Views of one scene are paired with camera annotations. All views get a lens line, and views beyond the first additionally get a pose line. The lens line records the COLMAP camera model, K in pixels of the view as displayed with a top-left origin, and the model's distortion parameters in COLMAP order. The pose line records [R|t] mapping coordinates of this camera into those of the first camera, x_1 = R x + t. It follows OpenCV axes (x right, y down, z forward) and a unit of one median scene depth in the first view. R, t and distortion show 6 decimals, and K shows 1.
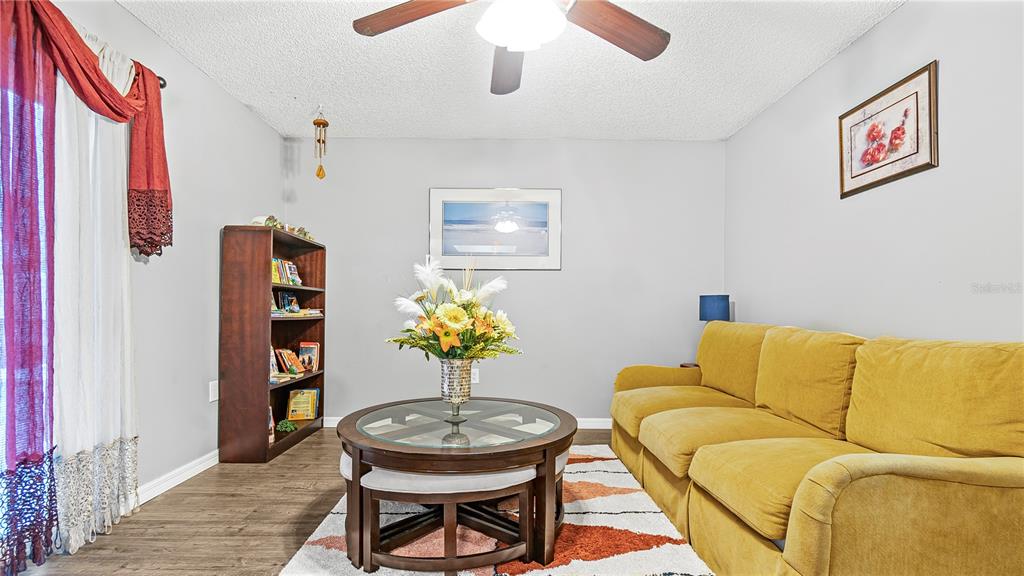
lens RADIAL K [[456.7, 0, 511.8], [0, 456.7, 314.4], [0, 0, 1]] dist [0.002311, -0.000383]
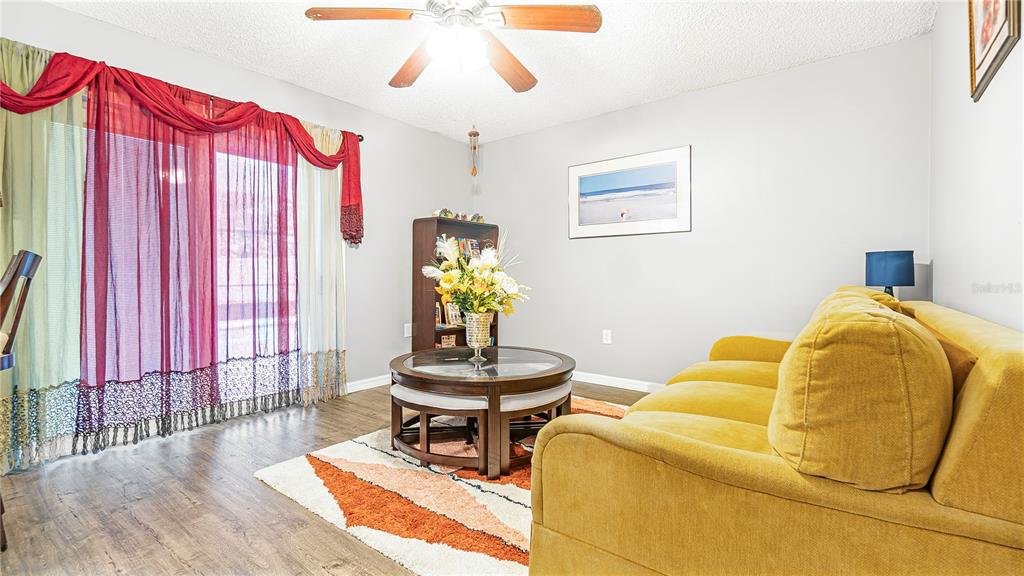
lens RADIAL K [[452.6, 0, 511.3], [0, 452.6, 283.5], [0, 0, 1]] dist [0.009987, -0.000028]
pose [[0.780402, 0.003016, -0.625270, 0.538023], [0.001760, 0.999974, 0.007020, 0.004361], [0.625275, -0.006579, 0.780377, 0.050009]]
